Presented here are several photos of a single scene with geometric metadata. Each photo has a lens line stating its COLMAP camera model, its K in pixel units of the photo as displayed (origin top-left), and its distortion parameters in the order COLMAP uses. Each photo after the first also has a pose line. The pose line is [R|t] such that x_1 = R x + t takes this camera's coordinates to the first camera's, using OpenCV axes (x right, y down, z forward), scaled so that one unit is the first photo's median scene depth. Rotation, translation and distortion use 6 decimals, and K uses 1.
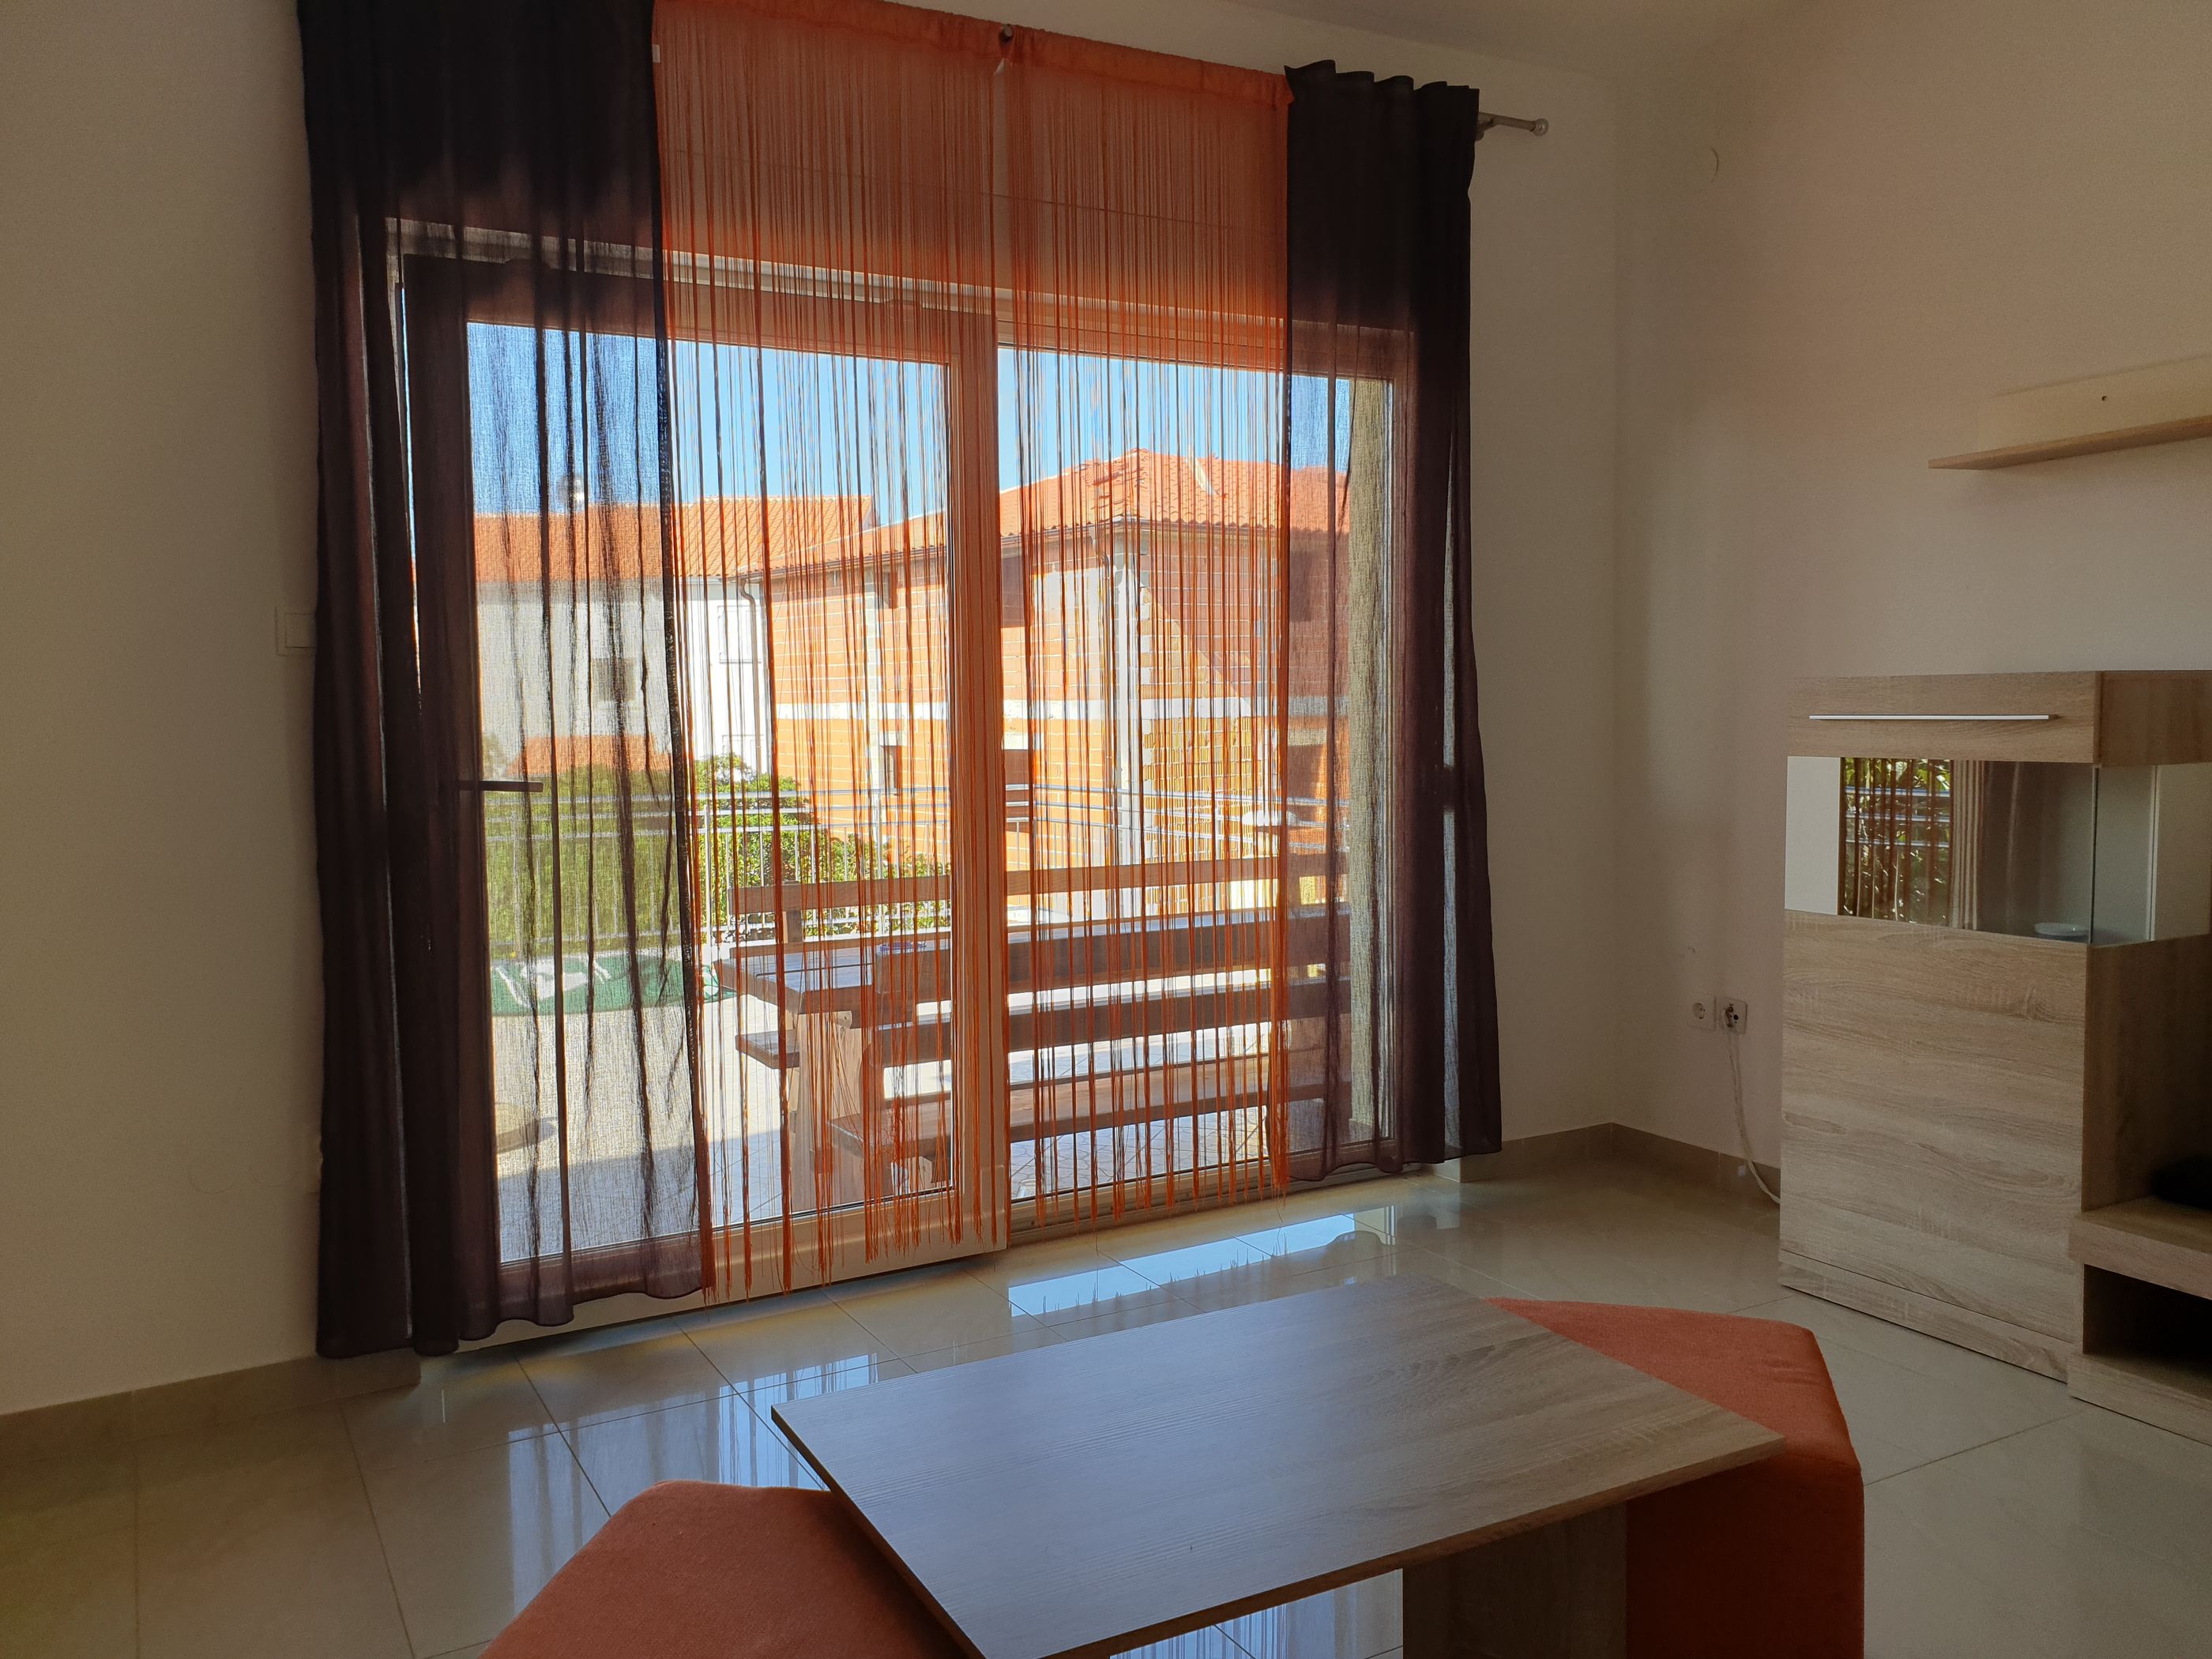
lens RADIAL K [[1673.1, 0, 1106.0], [0, 1673.1, 829.5], [0, 0, 1]] dist [0.001657, 0.015965]
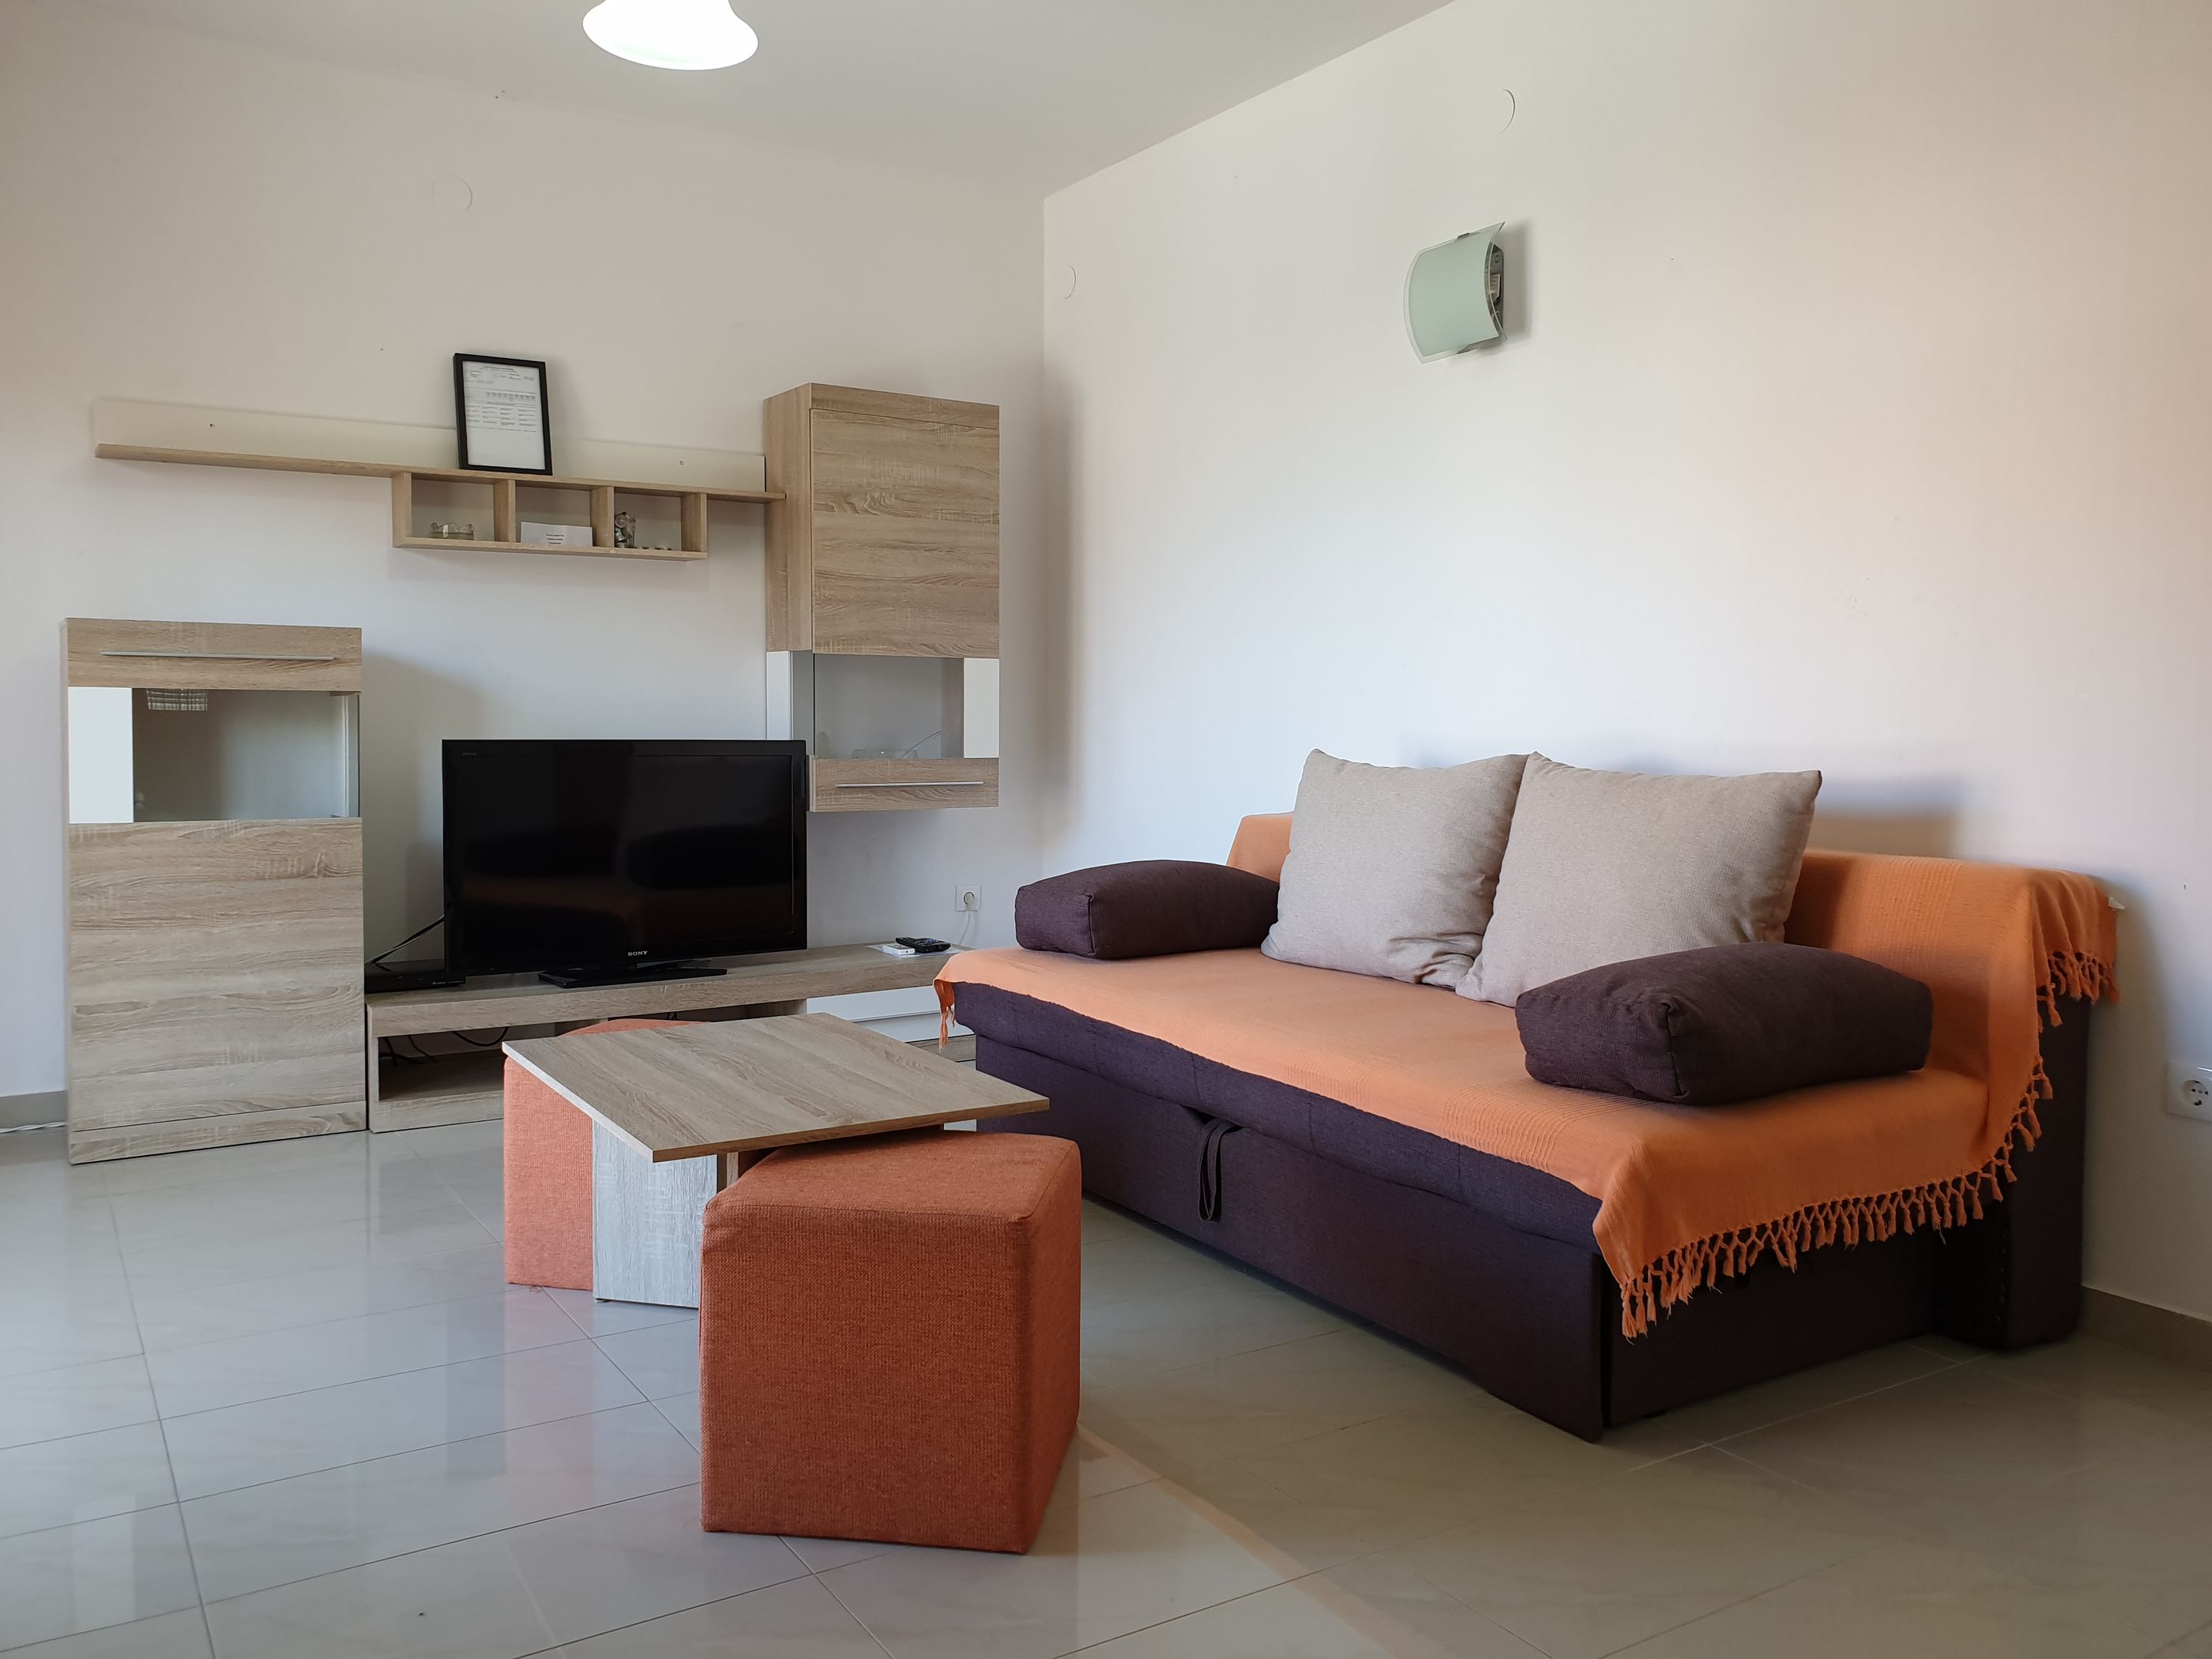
lens RADIAL K [[1673.1, 0, 1106.0], [0, 1673.1, 829.5], [0, 0, 1]] dist [0.001657, 0.015965]
pose [[-0.088531, -0.046750, 0.994976, -0.810997], [0.065562, 0.996458, 0.052654, 0.039679], [-0.993913, 0.069894, -0.085152, 0.432317]]
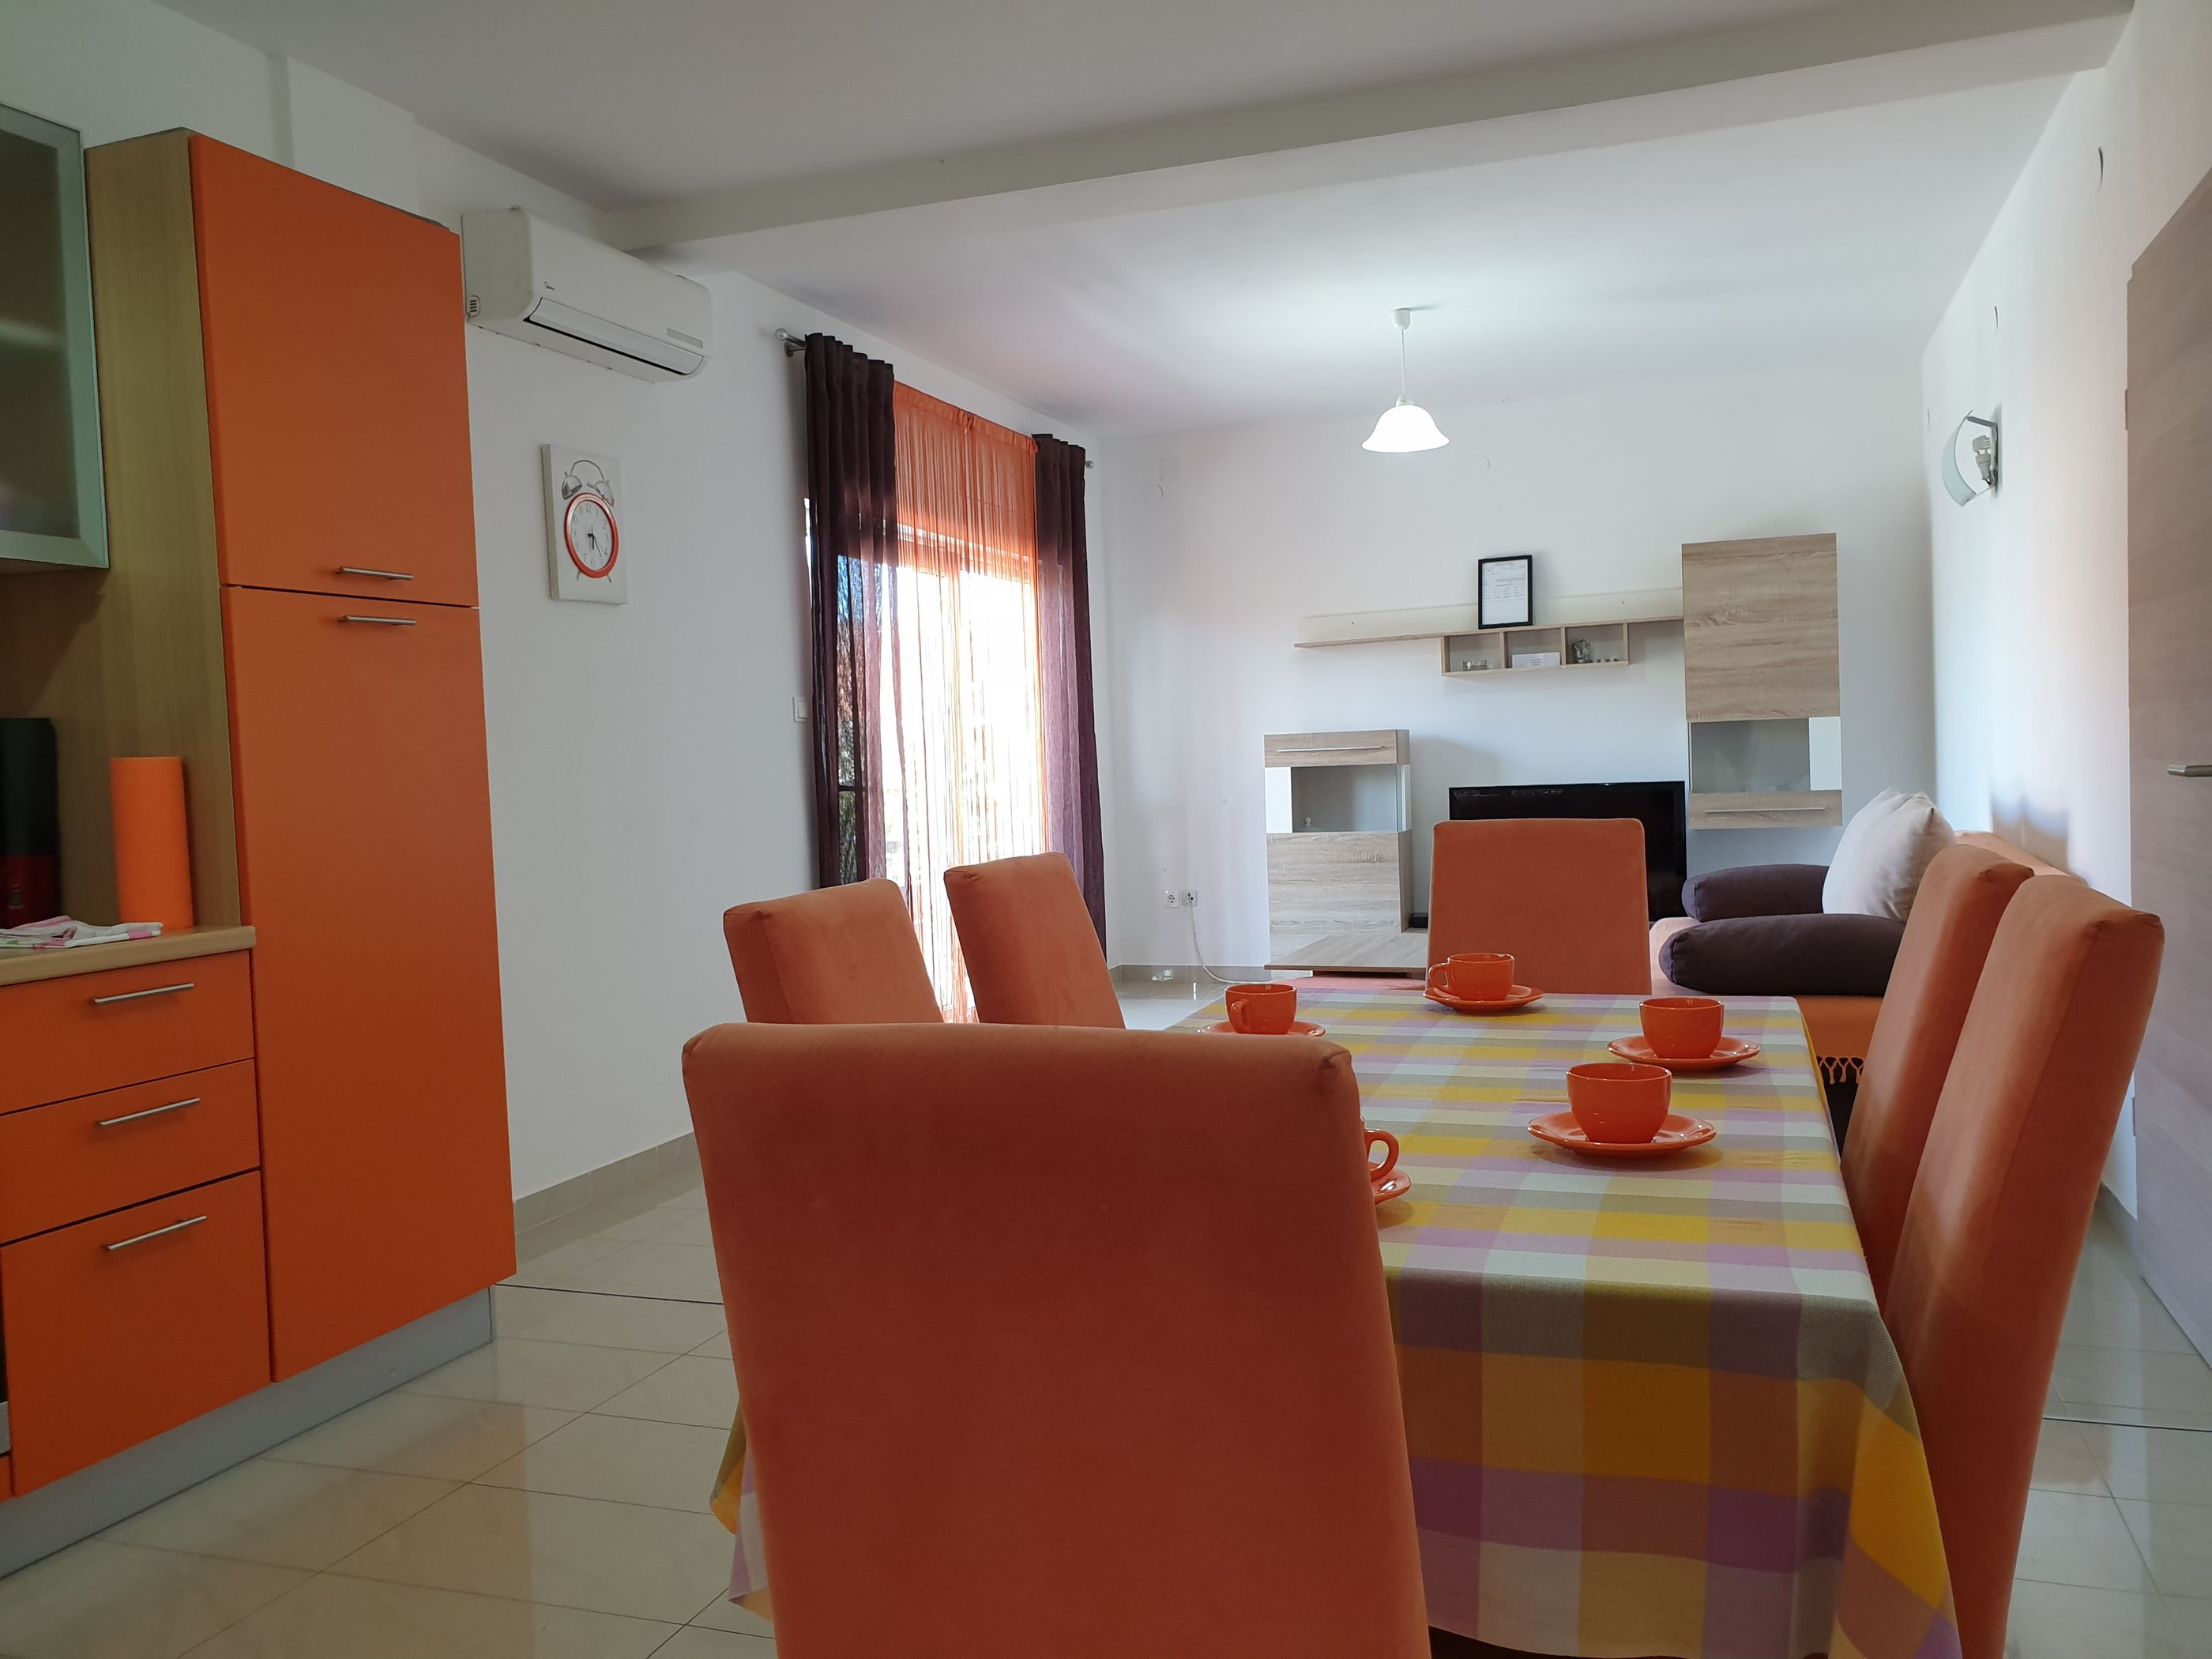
lens RADIAL K [[1686.3, 0, 1065.1], [0, 1686.3, 858.6], [0, 0, 1]] dist [-0.014789, 0.044468]
pose [[0.751655, -0.051623, 0.657533, -1.422349], [0.072291, 0.997374, -0.004334, 0.076341], [-0.655583, 0.050791, 0.753413, -0.610371]]
